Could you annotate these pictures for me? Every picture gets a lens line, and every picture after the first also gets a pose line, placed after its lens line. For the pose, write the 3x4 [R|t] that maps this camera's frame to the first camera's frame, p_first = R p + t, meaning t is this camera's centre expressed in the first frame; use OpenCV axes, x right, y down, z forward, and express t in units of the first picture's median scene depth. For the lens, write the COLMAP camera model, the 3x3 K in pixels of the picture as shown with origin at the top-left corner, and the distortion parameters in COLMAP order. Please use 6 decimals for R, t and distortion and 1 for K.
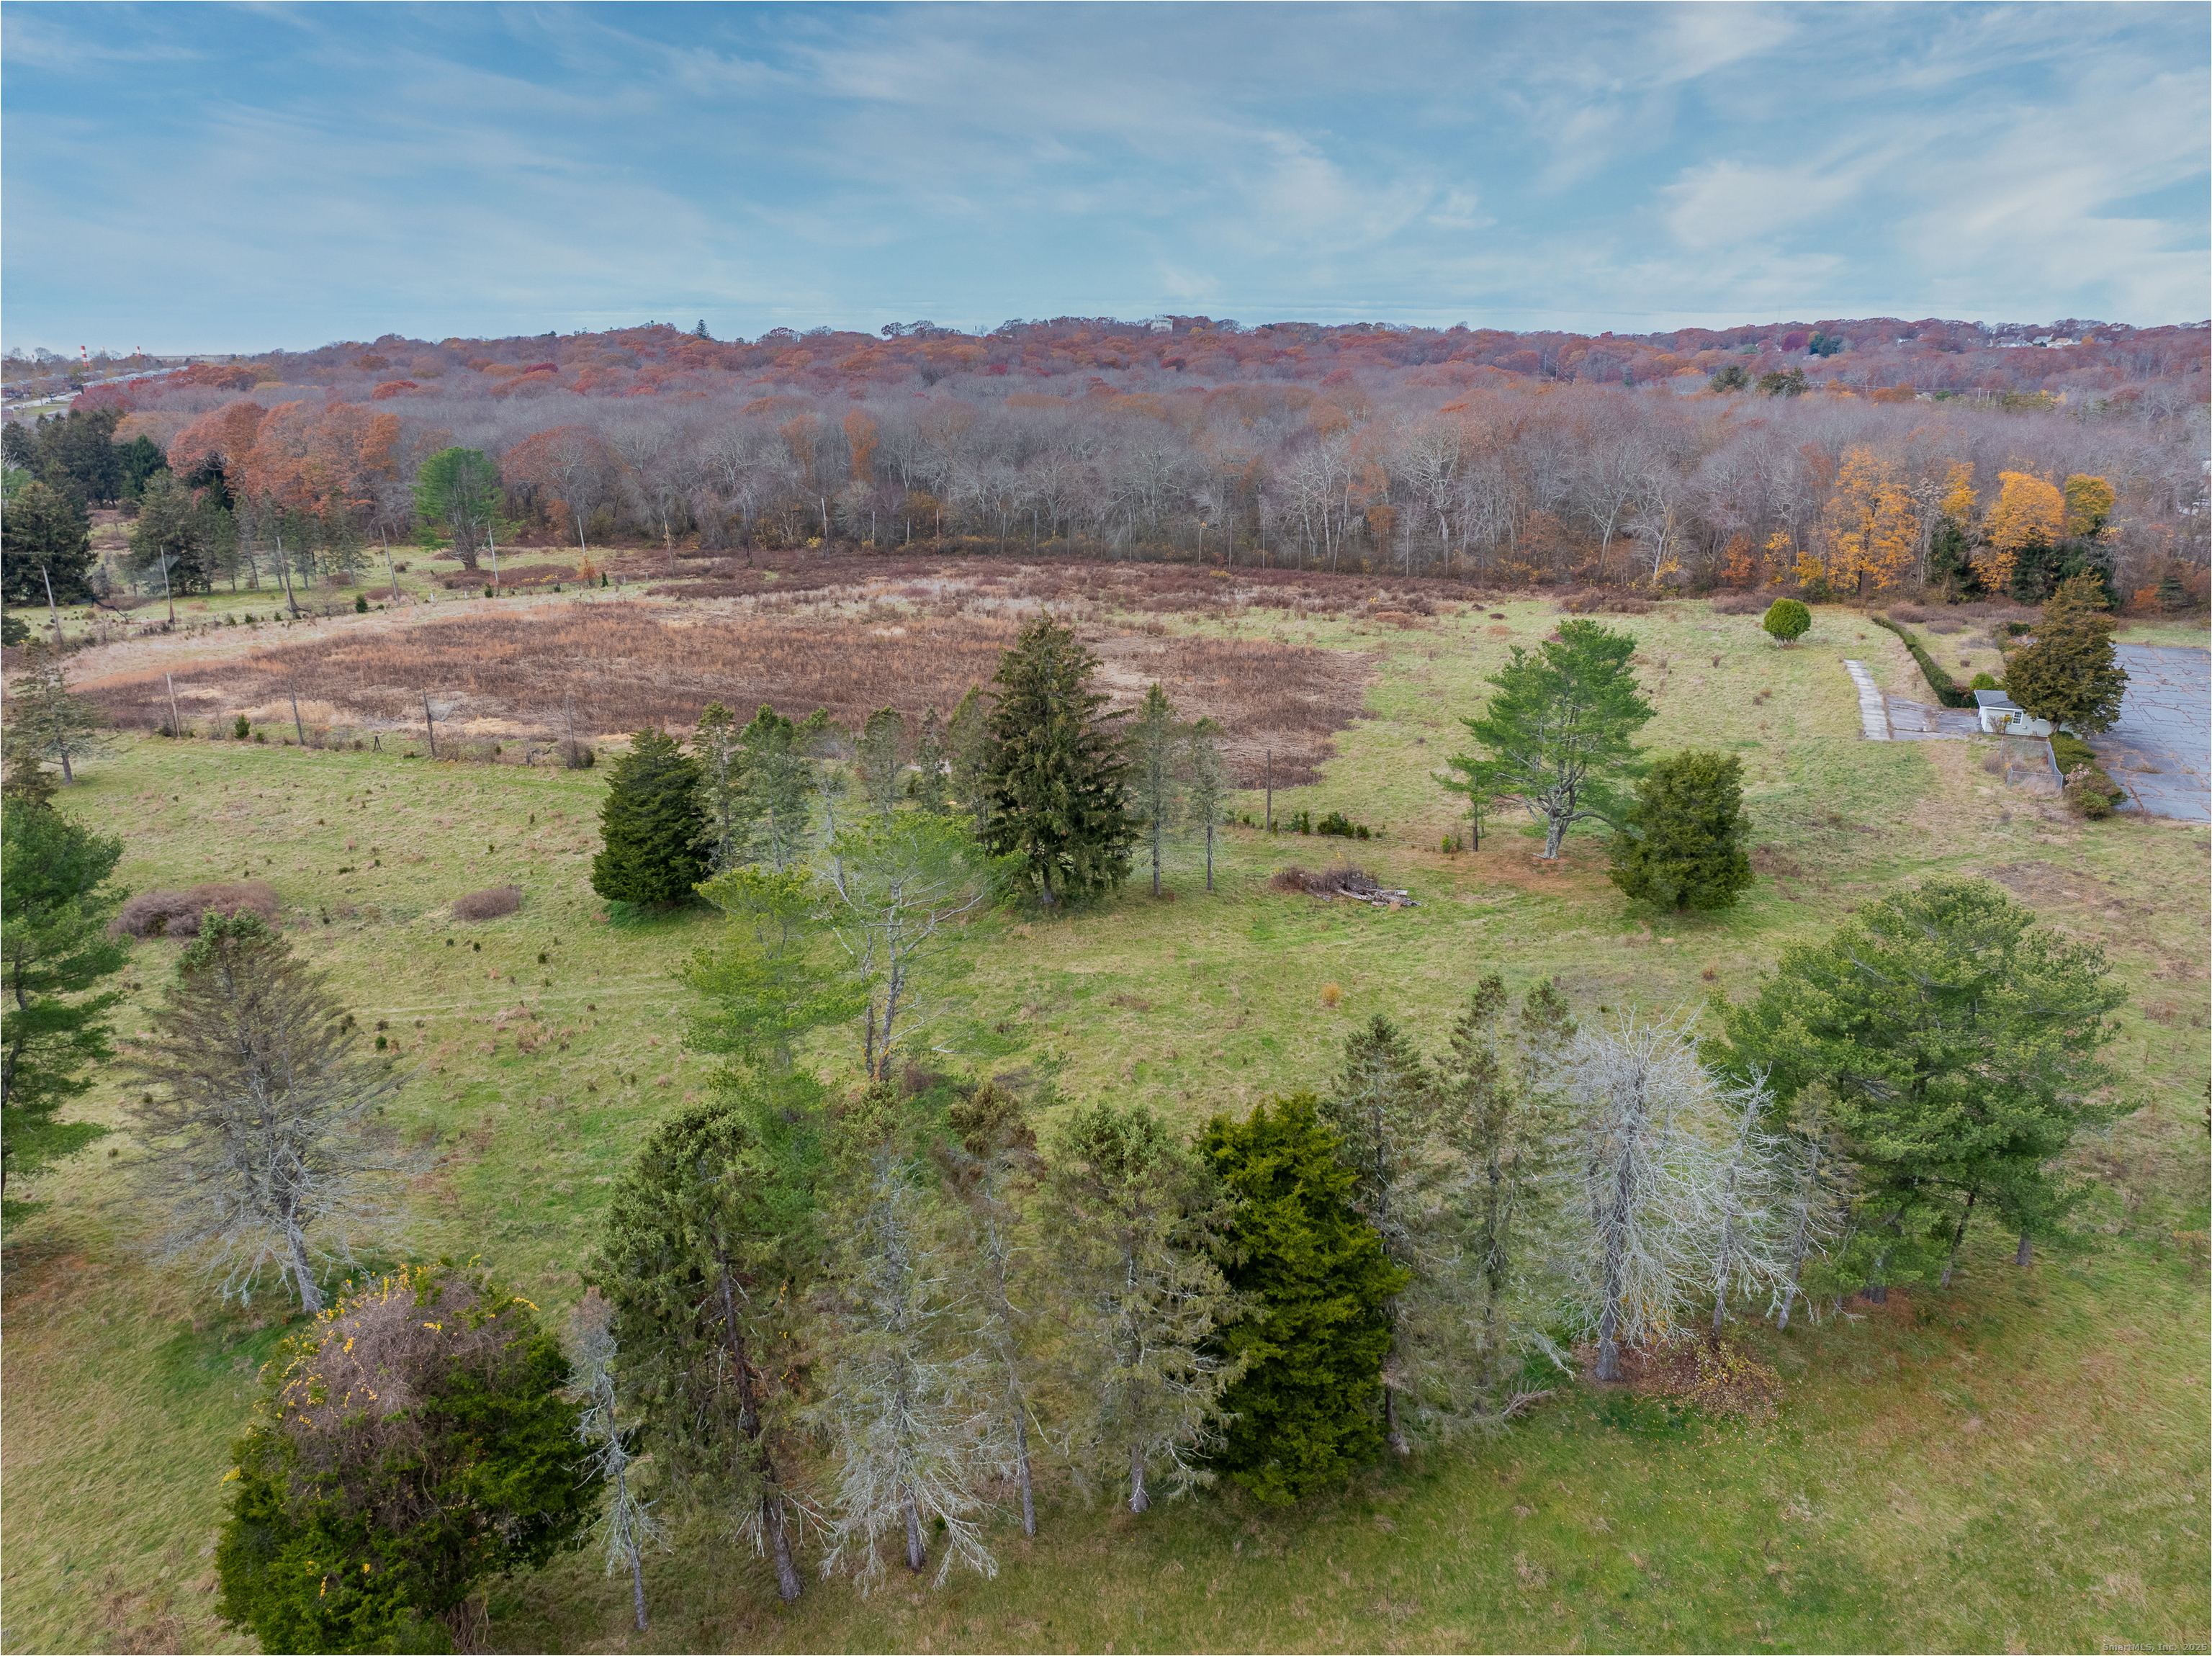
lens RADIAL K [[1555.8, 0, 1100.2], [0, 1555.8, 825.0], [0, 0, 1]] dist [-0.038668, -0.005366]
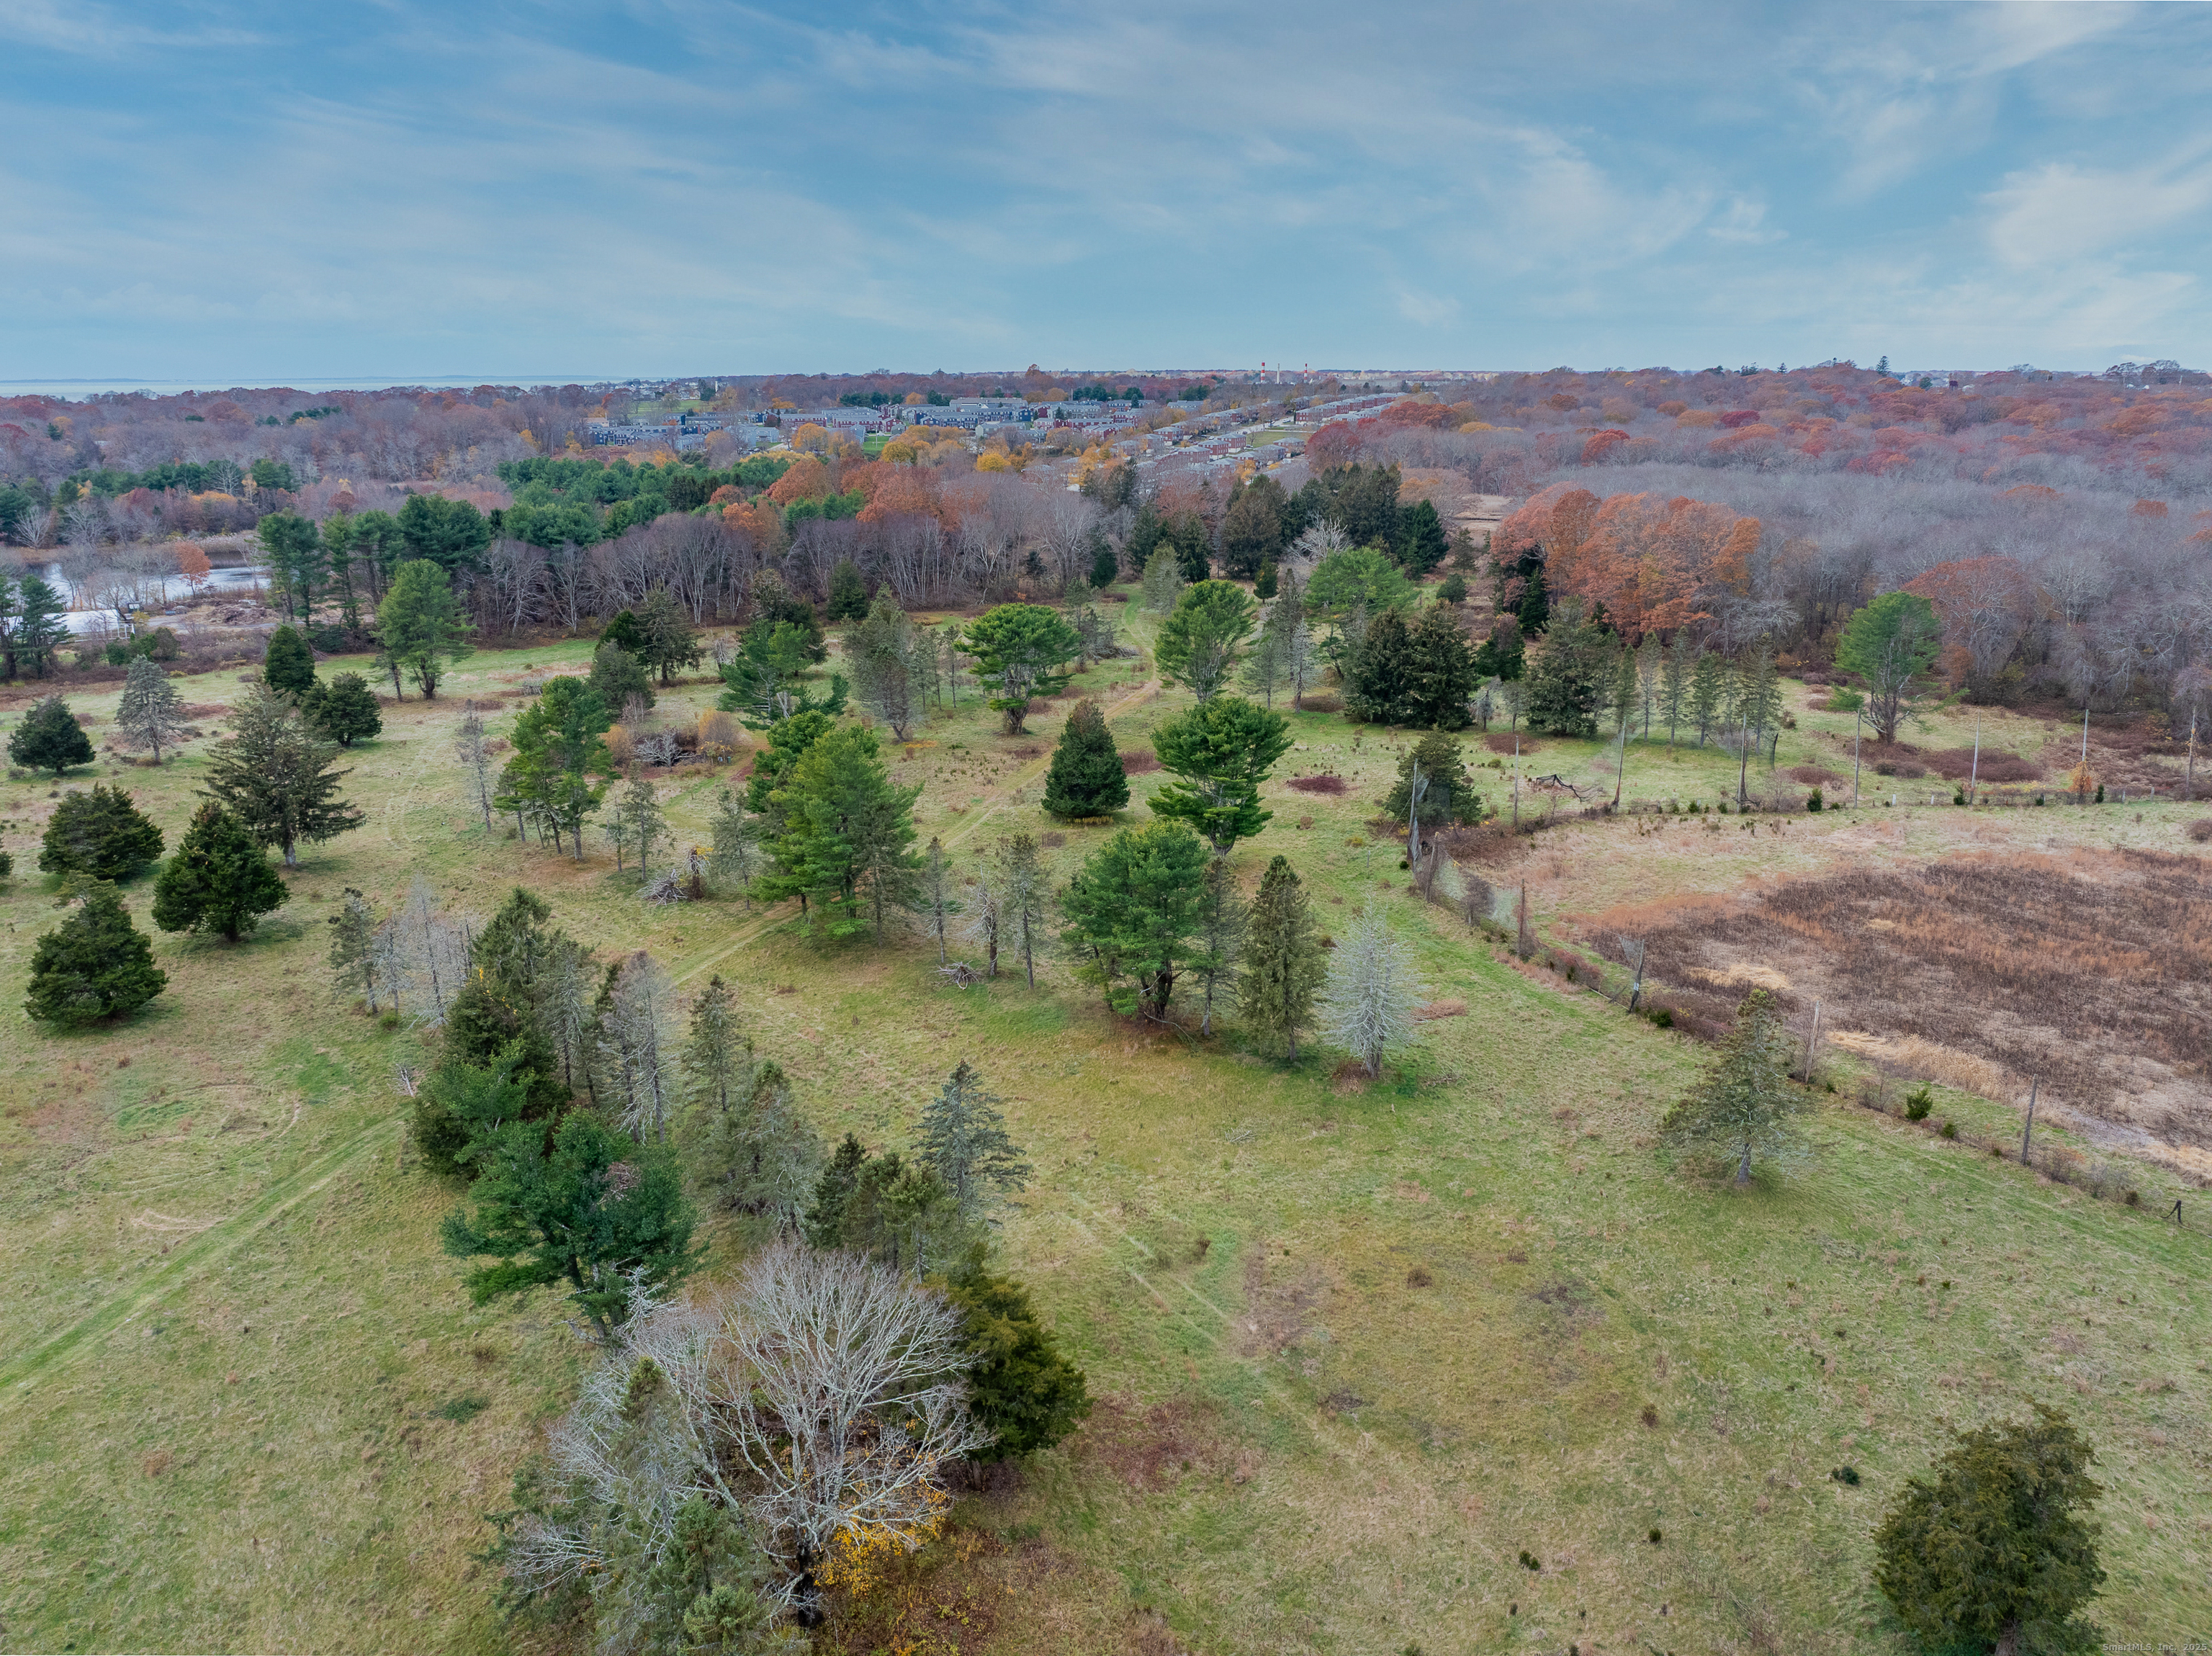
lens RADIAL K [[1555.5, 0, 1108.7], [0, 1555.5, 826.9], [0, 0, 1]] dist [-0.035861, -0.001650]
pose [[0.798851, 0.174519, -0.575657, -0.240366], [-0.179167, 0.982585, 0.049253, -0.081227], [0.574227, 0.063793, 0.816207, 0.097783]]
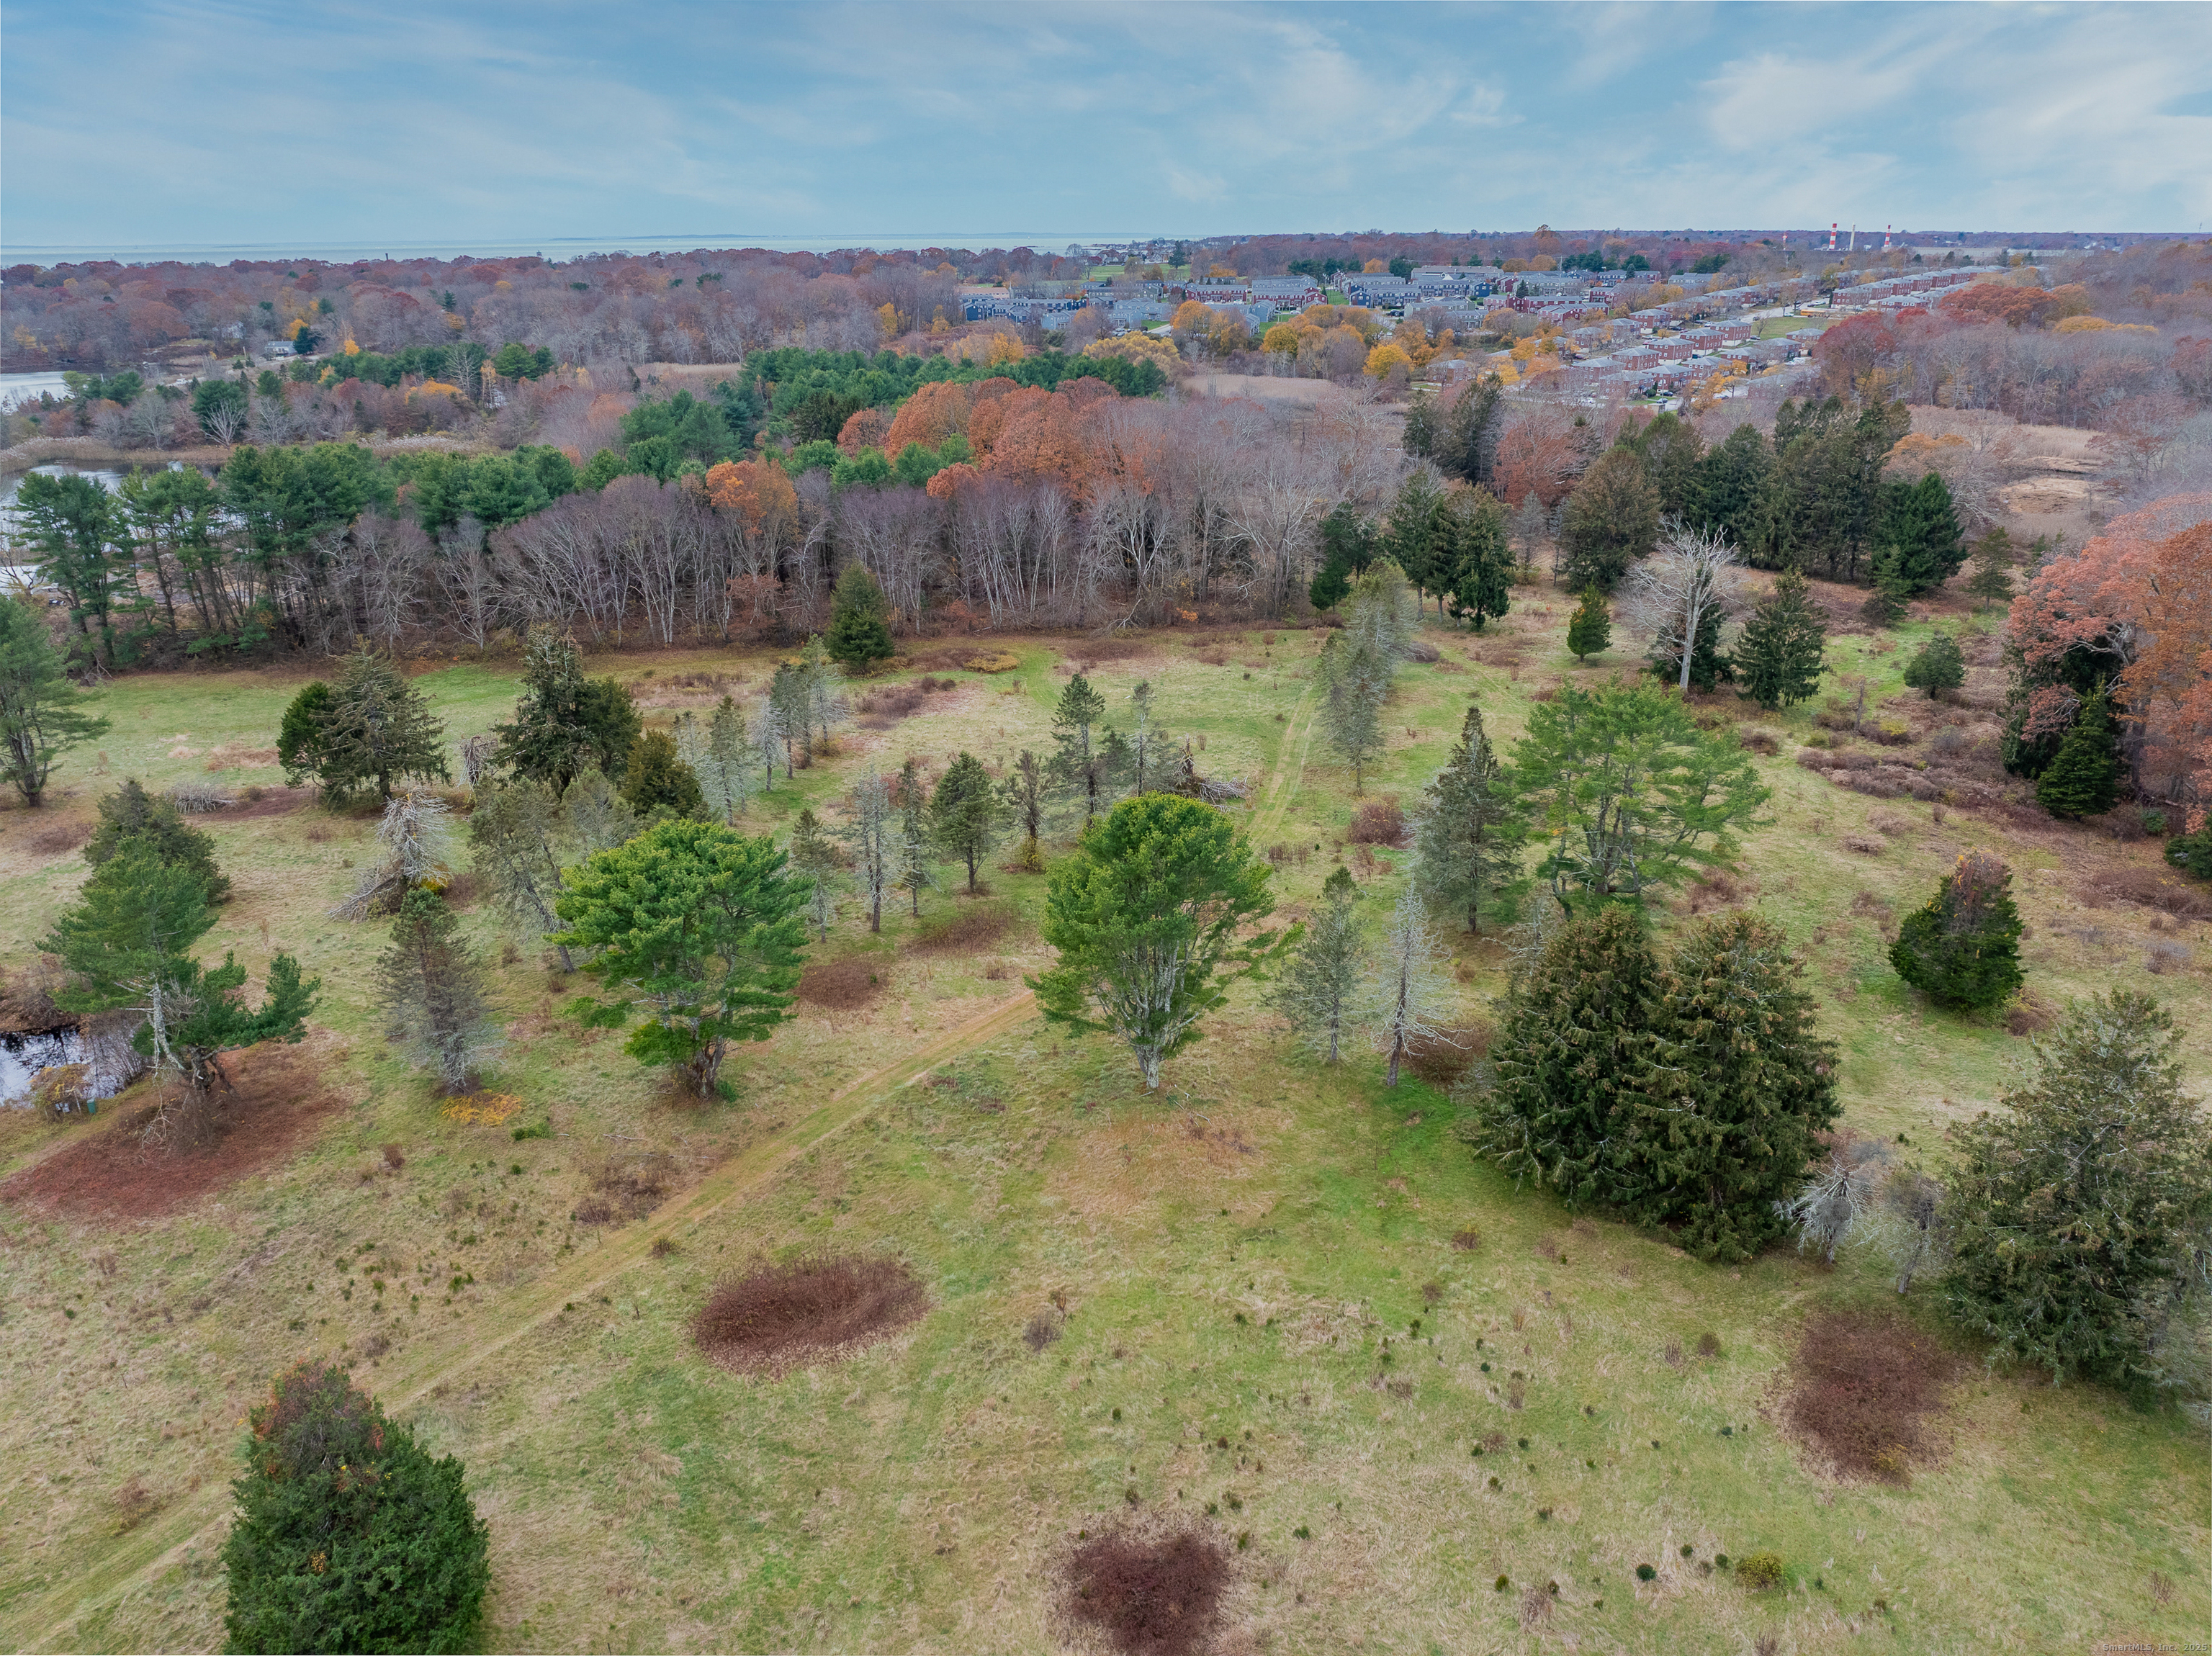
lens RADIAL K [[1555.8, 0, 1100.2], [0, 1555.8, 825.0], [0, 0, 1]] dist [-0.038668, -0.005366]
pose [[0.554494, 0.300143, -0.776177, -0.424320], [-0.239299, 0.950809, 0.196720, -0.229615], [0.797040, 0.076658, 0.599042, 0.555125]]
